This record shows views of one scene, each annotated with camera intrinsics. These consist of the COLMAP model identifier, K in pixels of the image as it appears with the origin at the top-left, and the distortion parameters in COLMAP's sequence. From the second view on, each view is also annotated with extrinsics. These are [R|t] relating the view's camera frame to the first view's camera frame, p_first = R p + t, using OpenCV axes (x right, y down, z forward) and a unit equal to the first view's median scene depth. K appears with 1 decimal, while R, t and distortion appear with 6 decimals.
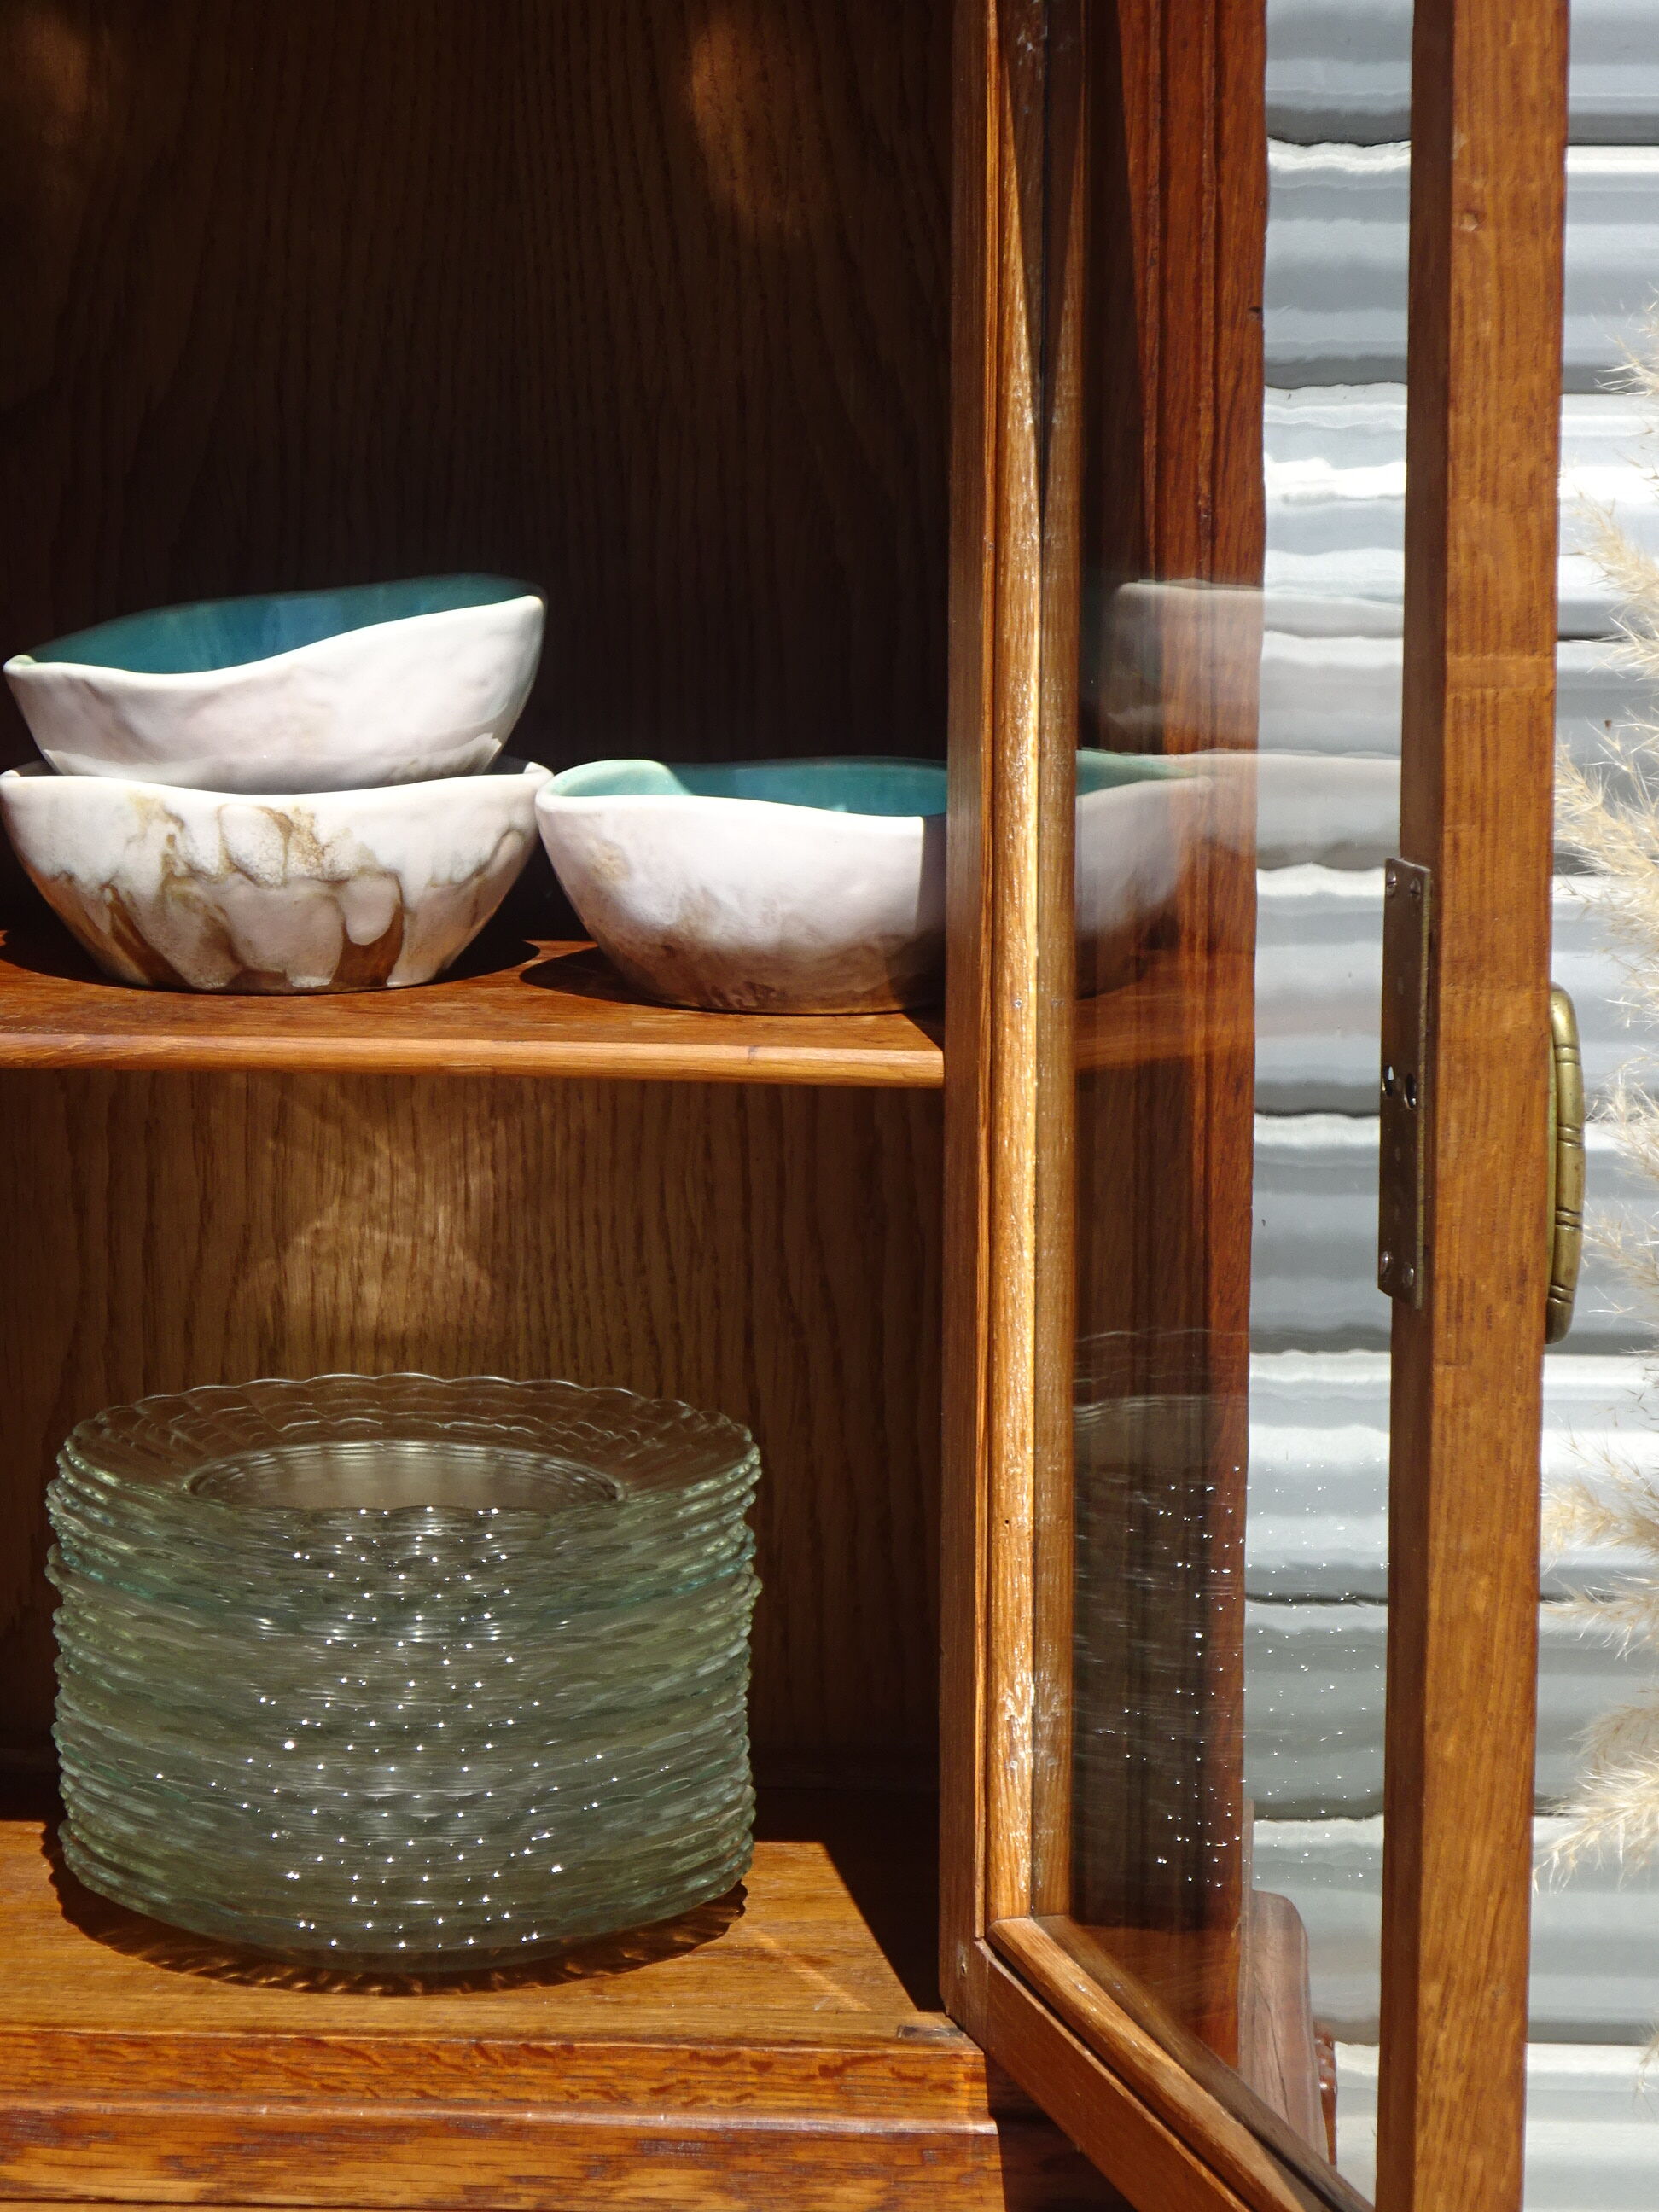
lens RADIAL K [[6273.7, 0, 821.6], [0, 6273.7, 1116.6], [0, 0, 1]] dist [0.016892, 0.000000]
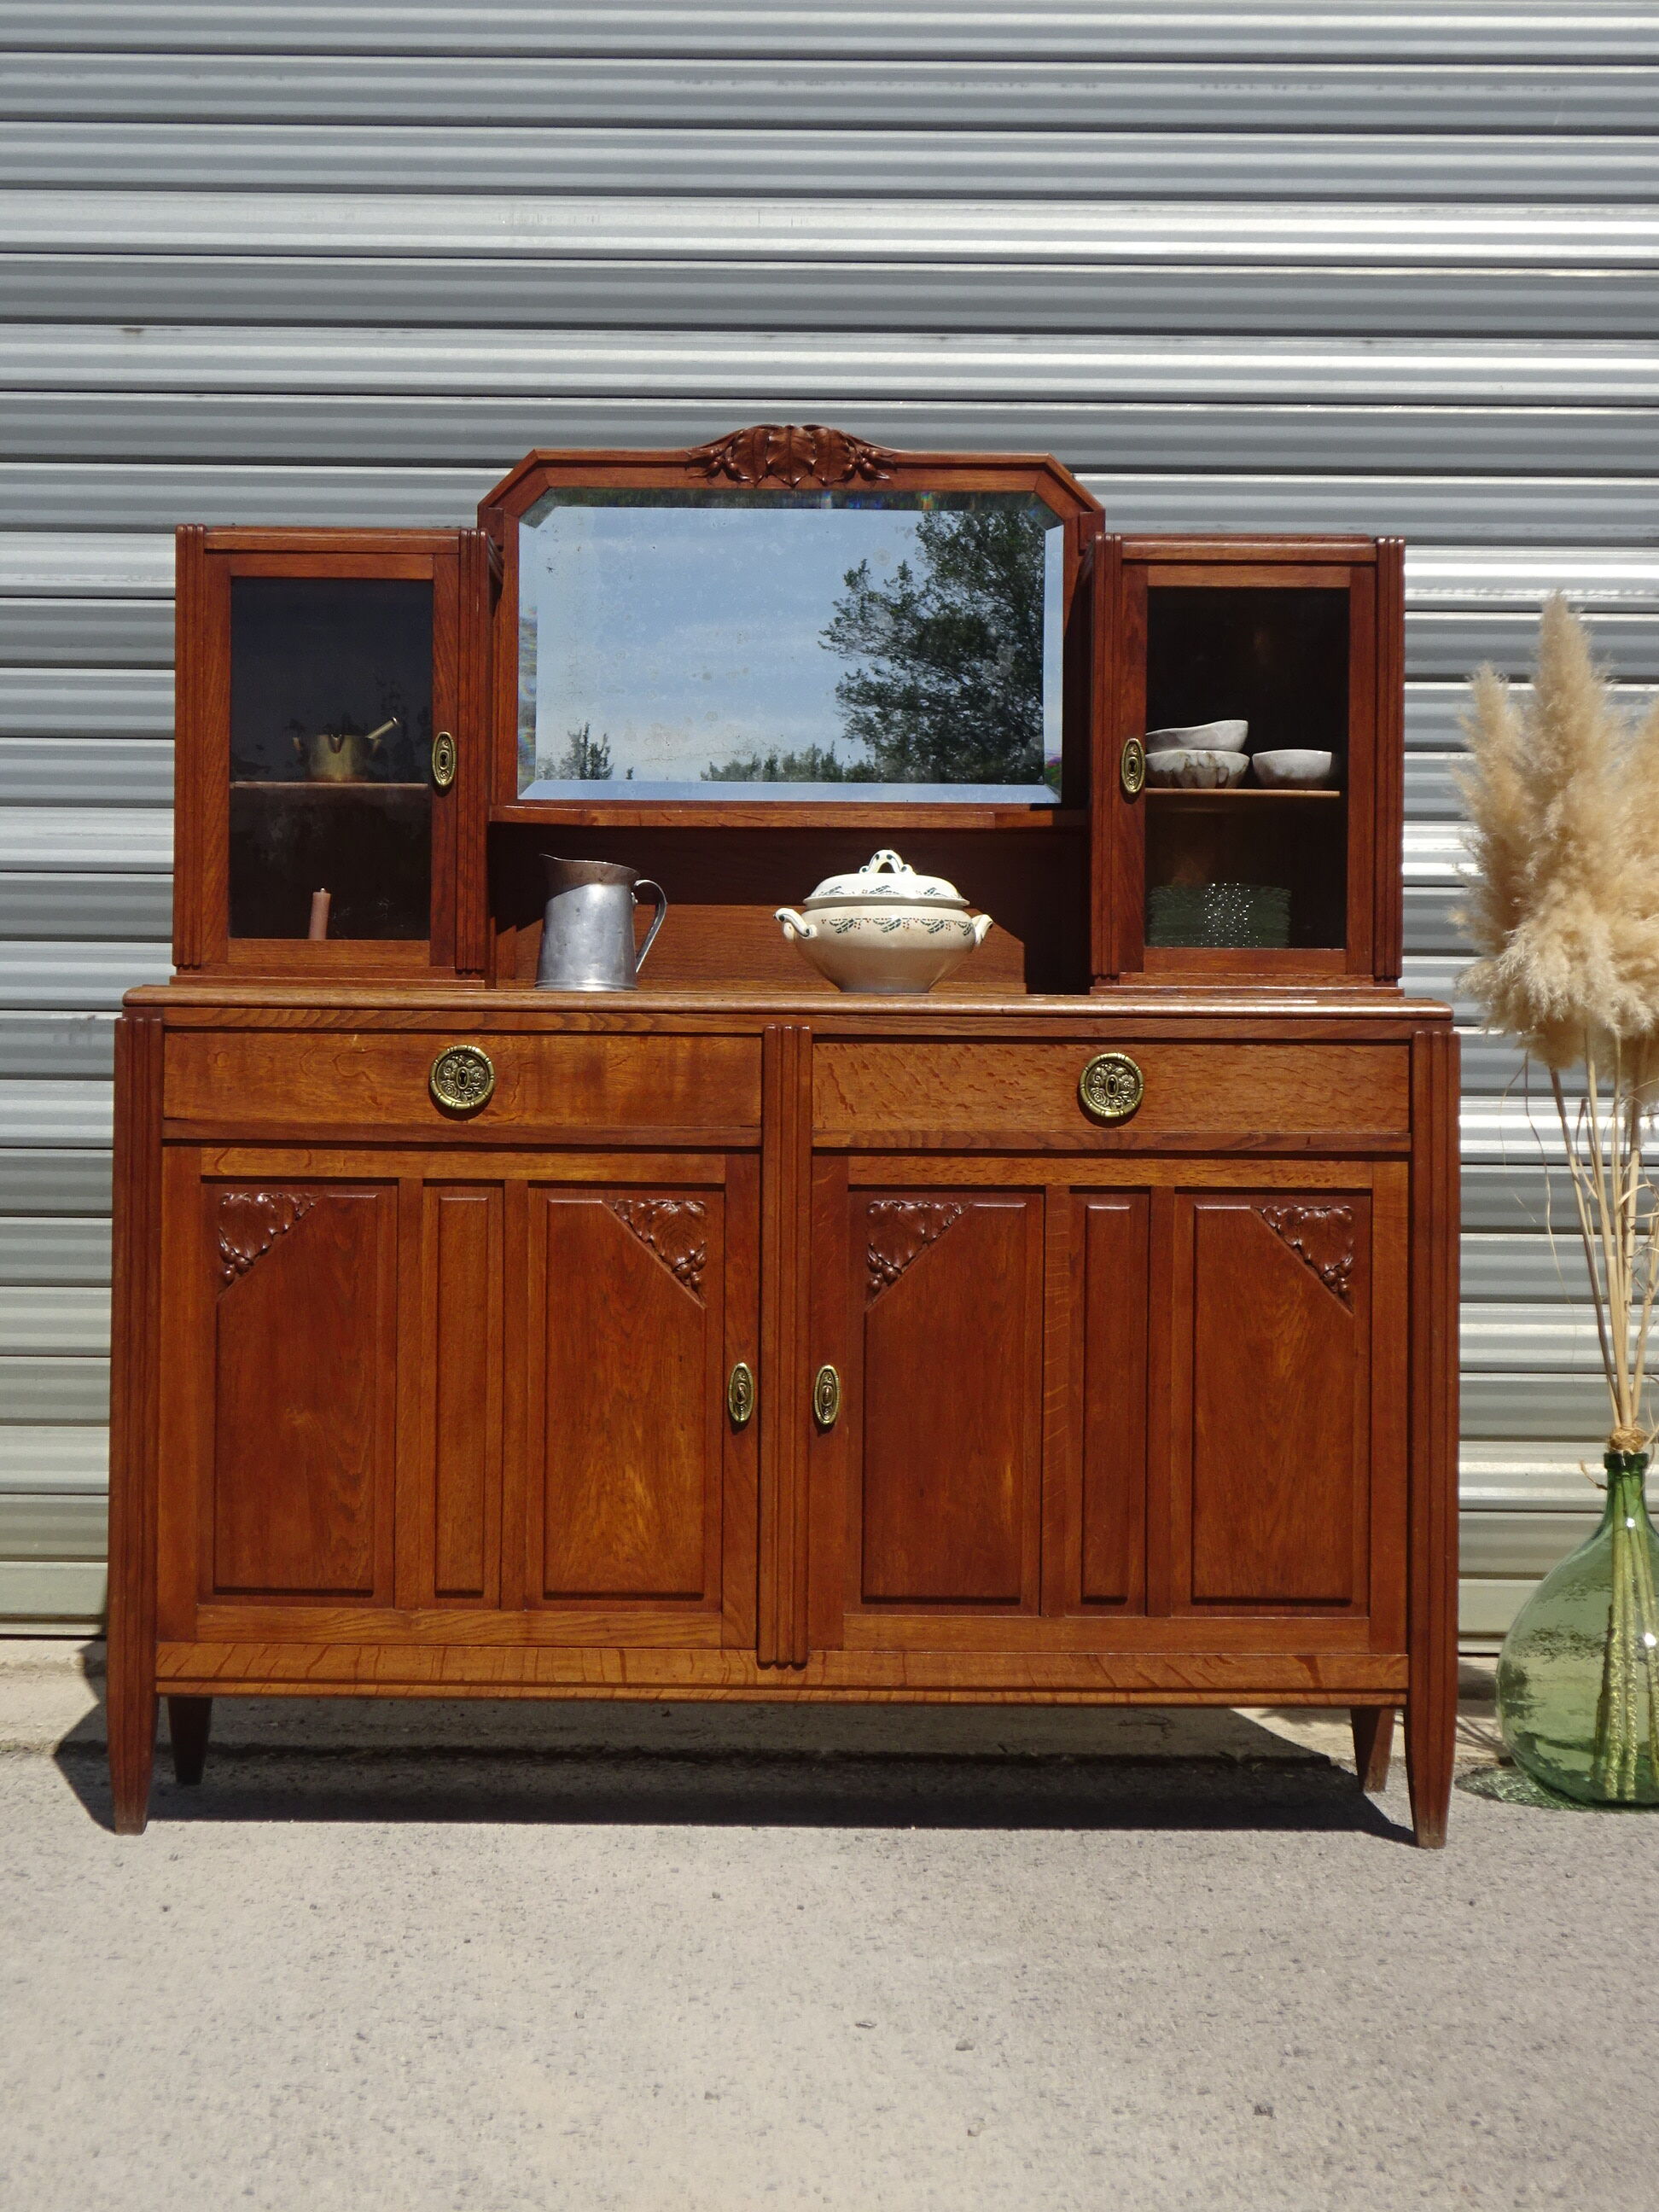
lens RADIAL K [[4136.5, 0, 769.7], [0, 4136.5, 1185.0], [0, 0, 1]] dist [-0.016005, 0.000000]
pose [[0.998475, 0.007168, 0.054739, -0.634477], [0.002126, 0.985807, -0.167871, 0.878883], [-0.055166, 0.167731, 0.984288, -2.299740]]
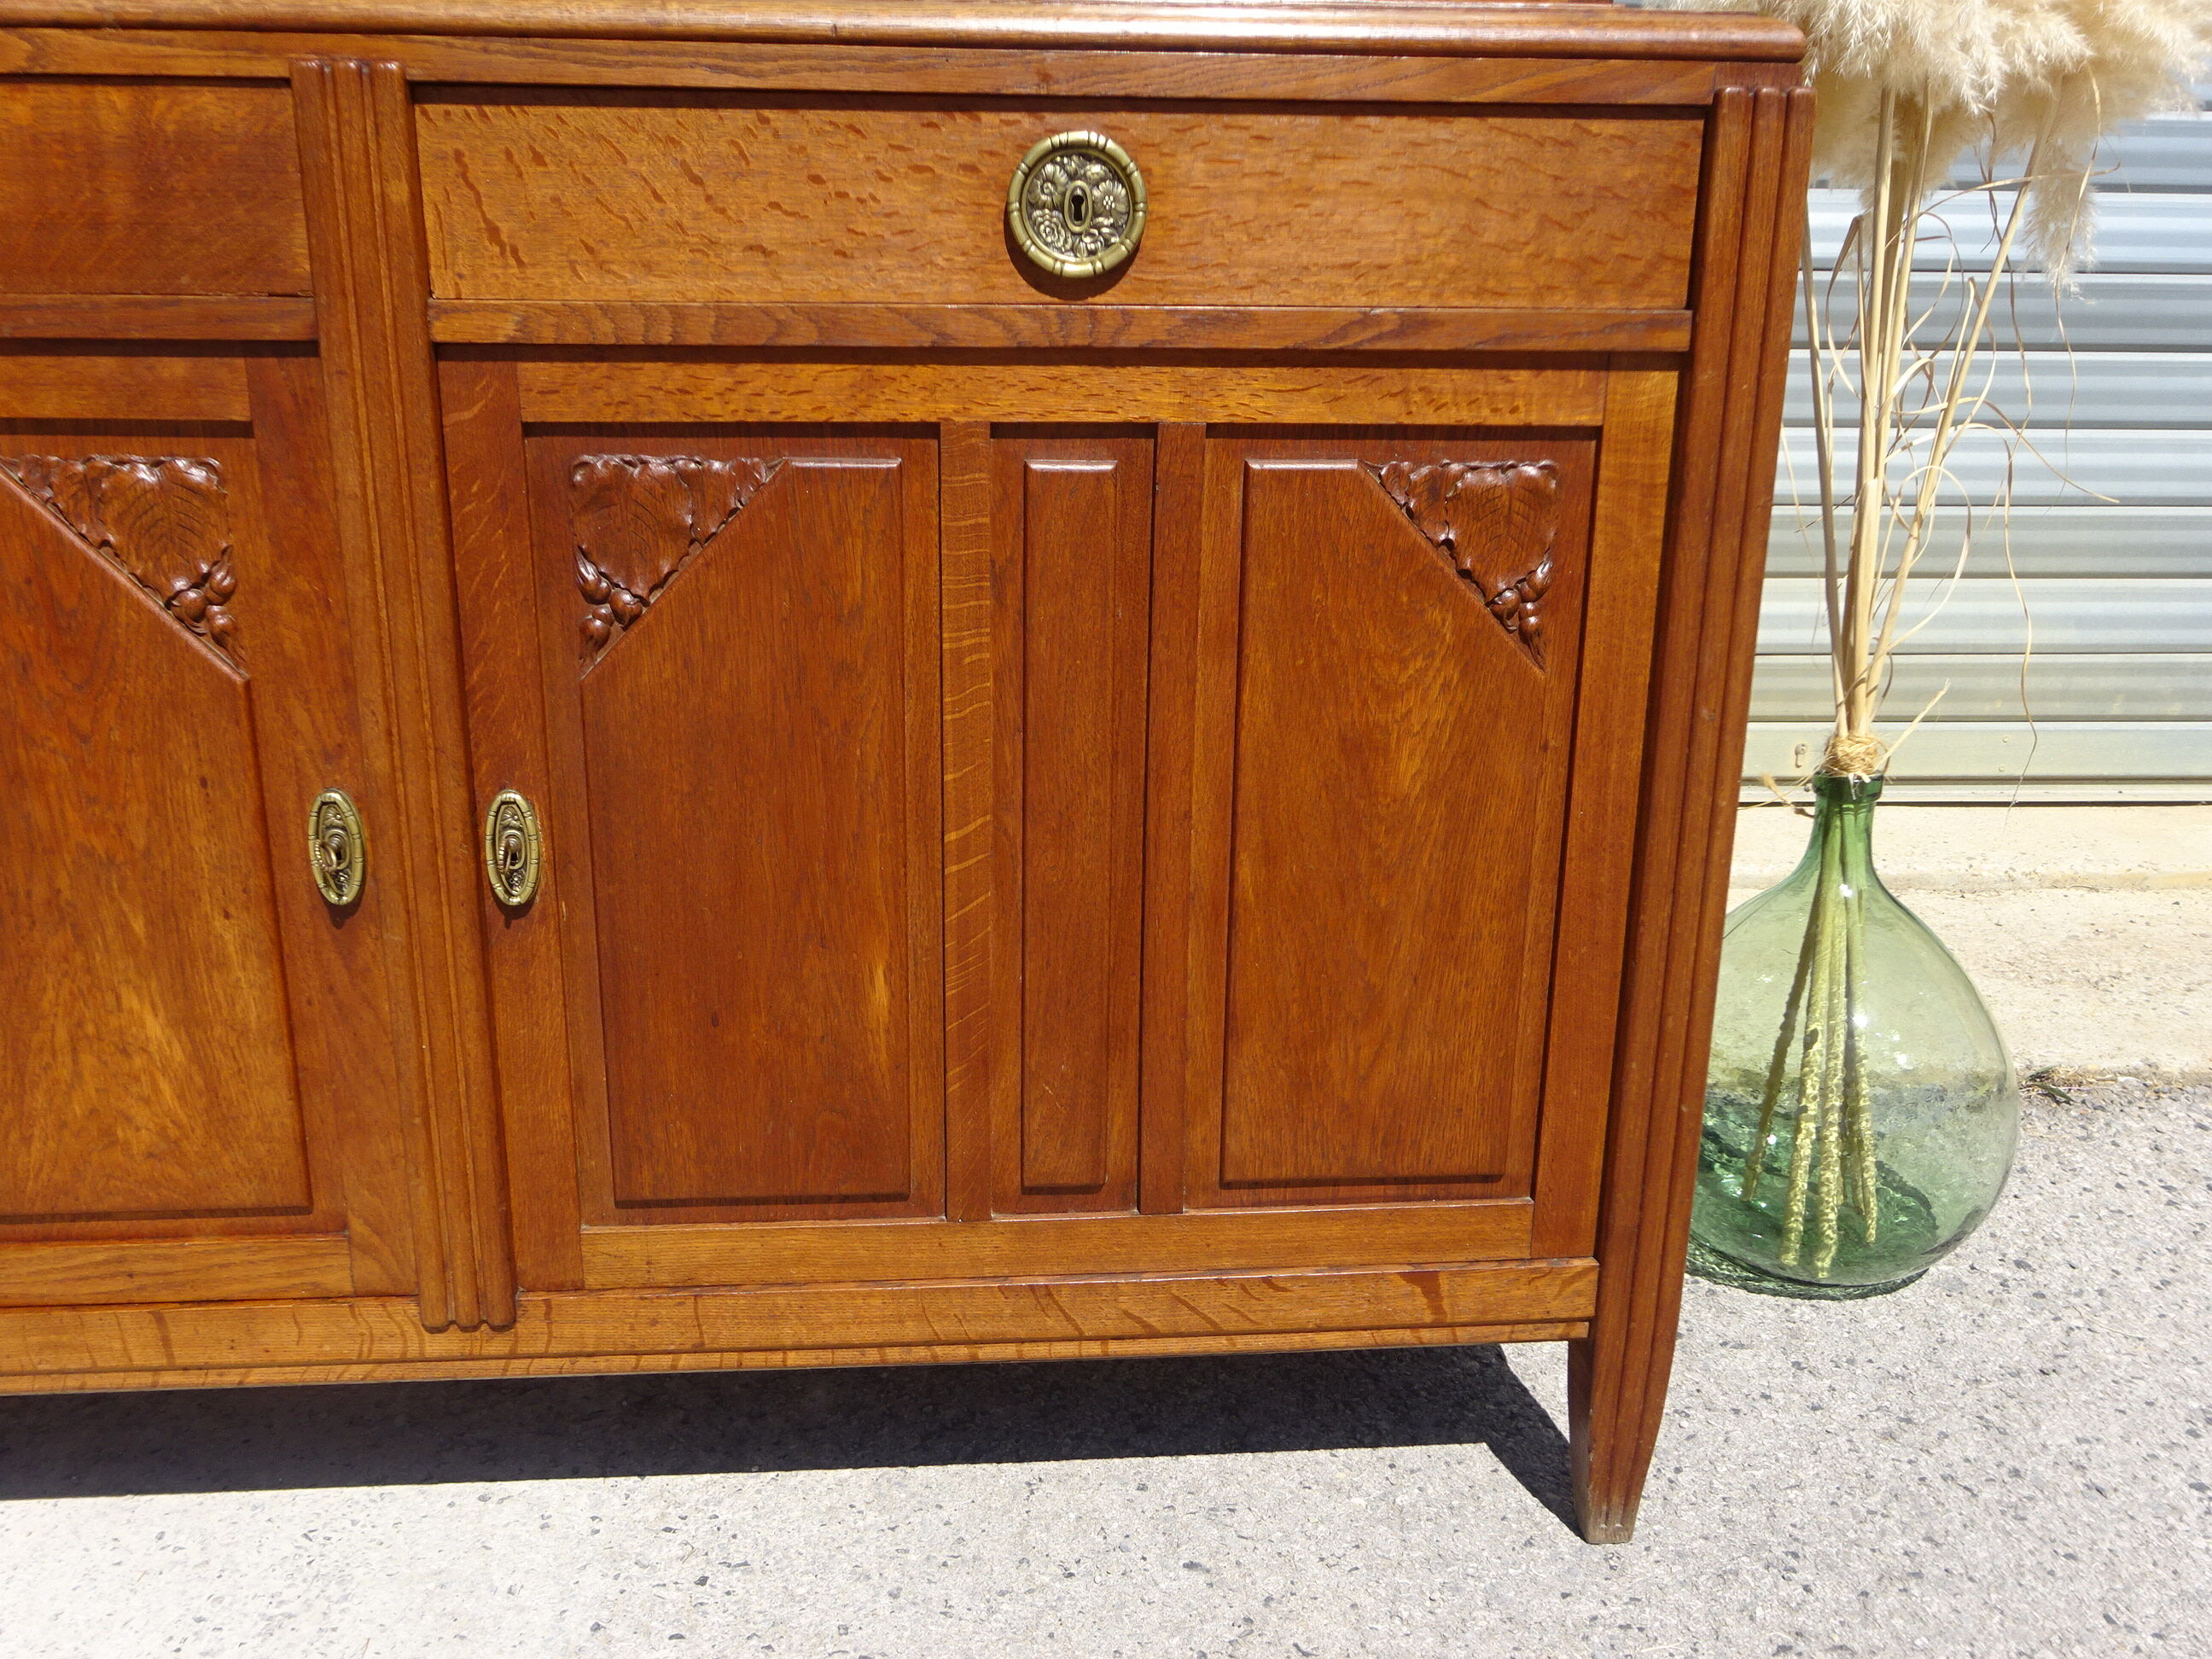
lens RADIAL K [[1945.7, 0, 1100.0], [0, 1945.7, 822.7], [0, 0, 1]] dist [-0.009597, 0.038296]
pose [[0.990260, -0.031183, 0.135690, -0.288352], [0.011034, 0.989107, 0.146783, 0.381706], [-0.138790, -0.143856, 0.979818, 0.111607]]
